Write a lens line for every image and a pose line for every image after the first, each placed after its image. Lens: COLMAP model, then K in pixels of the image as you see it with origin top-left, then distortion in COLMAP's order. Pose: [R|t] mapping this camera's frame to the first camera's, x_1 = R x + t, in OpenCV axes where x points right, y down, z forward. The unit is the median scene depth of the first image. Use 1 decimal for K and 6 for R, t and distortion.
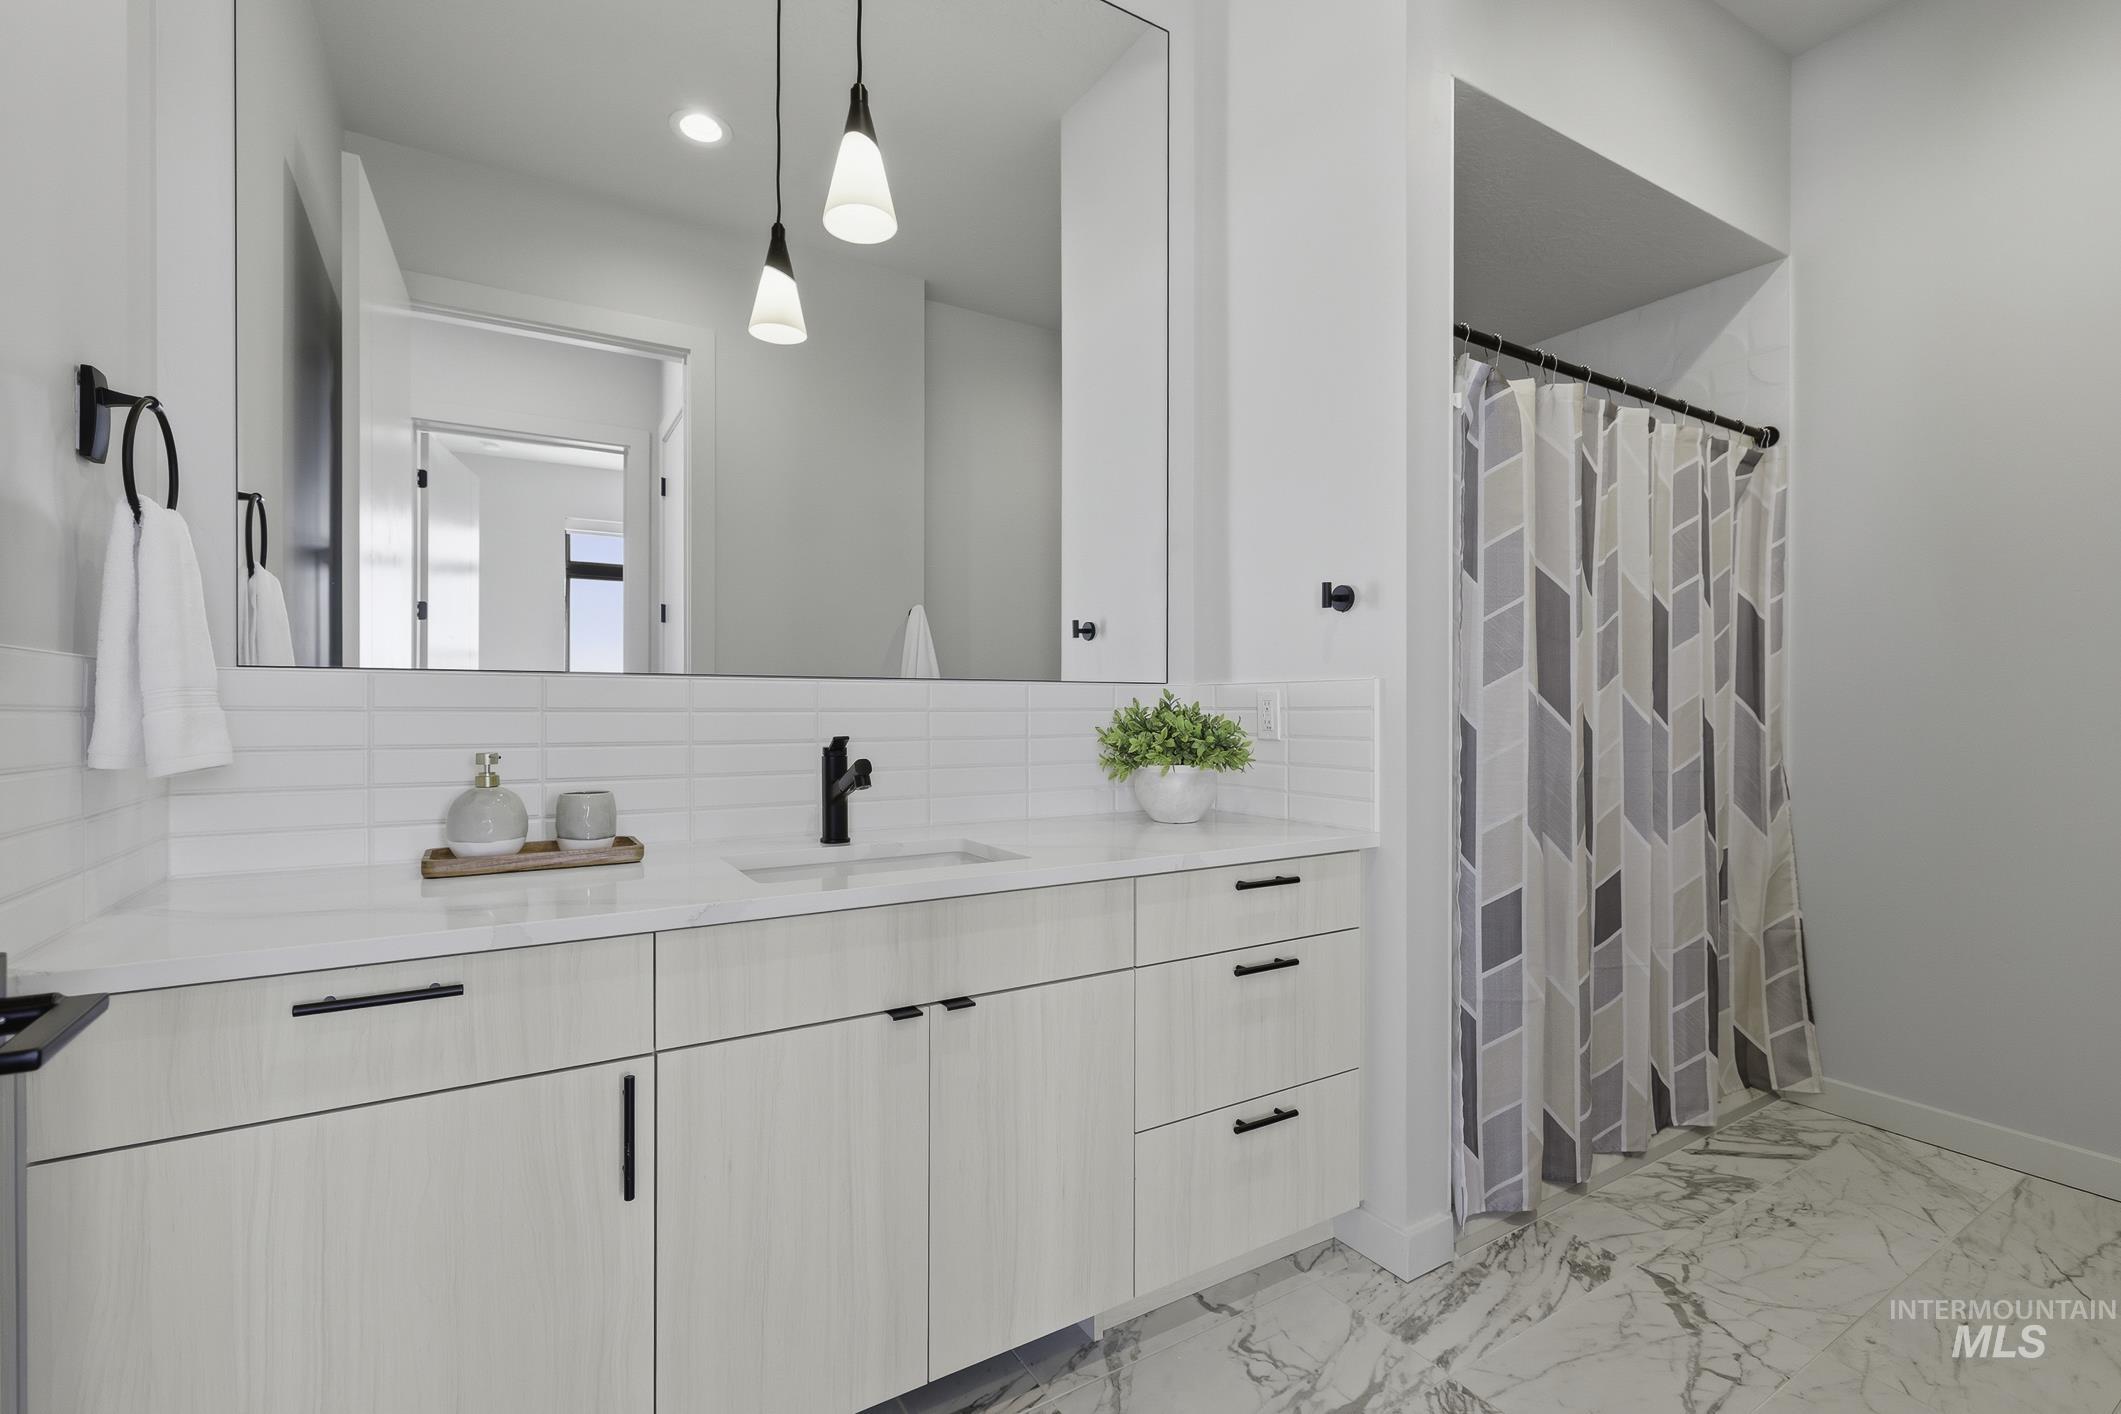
lens RADIAL K [[915.0, 0, 1060.5], [0, 915.0, 699.0], [0, 0, 1]] dist [-0.002370, 0.000264]
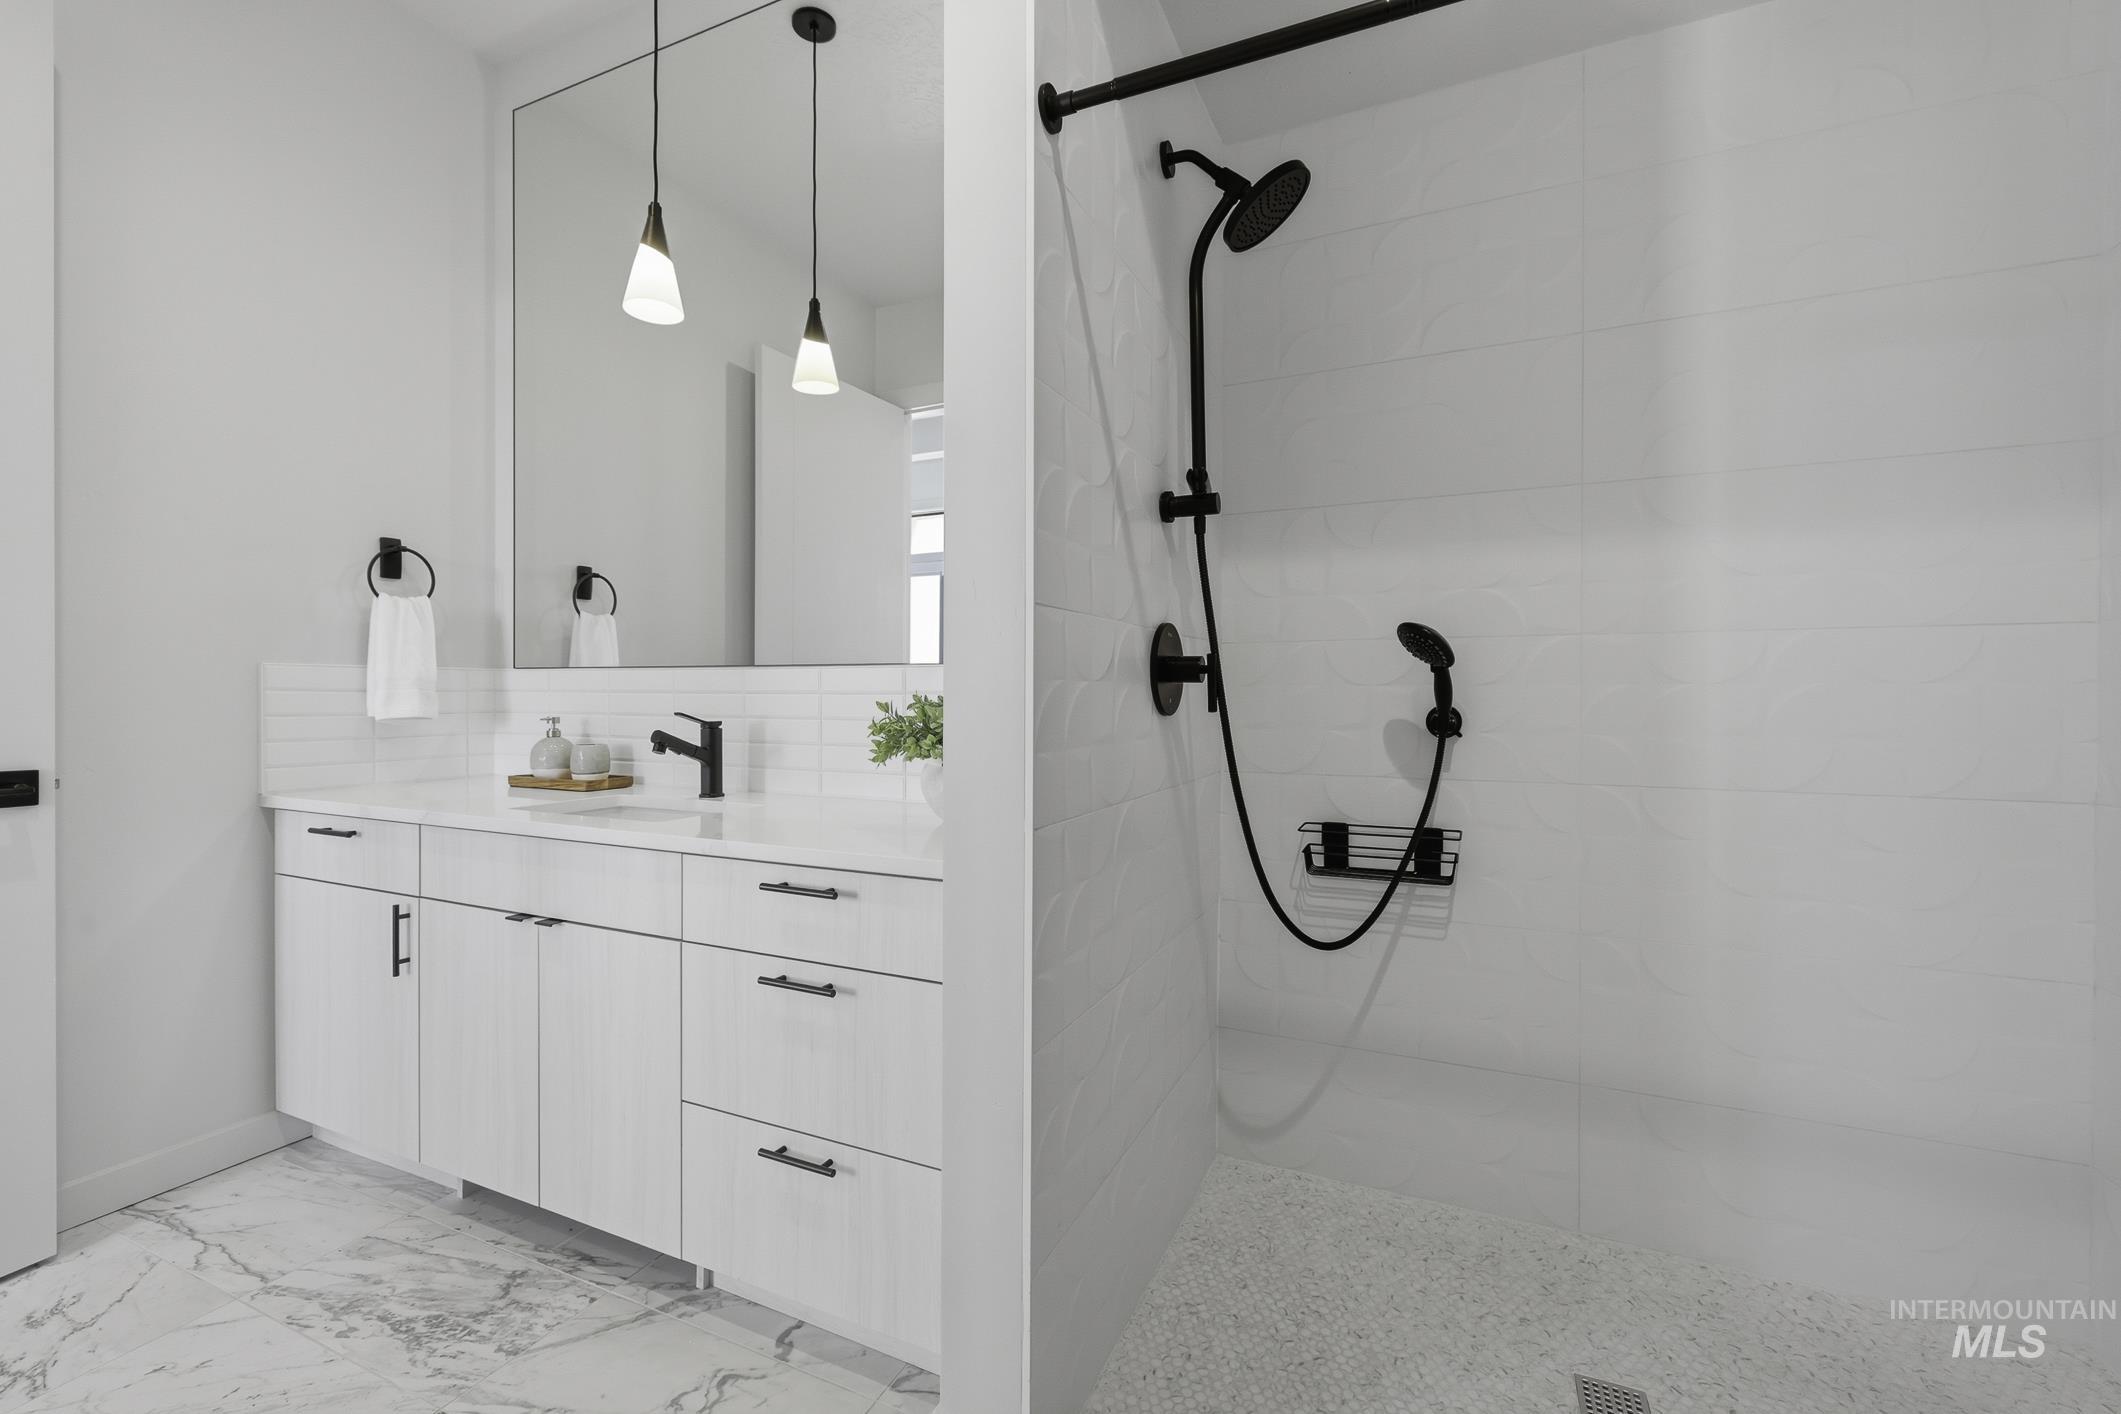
lens RADIAL K [[909.1, 0, 1066.0], [0, 909.1, 716.9], [0, 0, 1]] dist [-0.001211, 0.000410]
pose [[0.550110, 0.009336, -0.835040, 1.102489], [0.000713, 0.999932, 0.011650, 0.030034], [0.835092, -0.007004, 0.550066, 0.755490]]
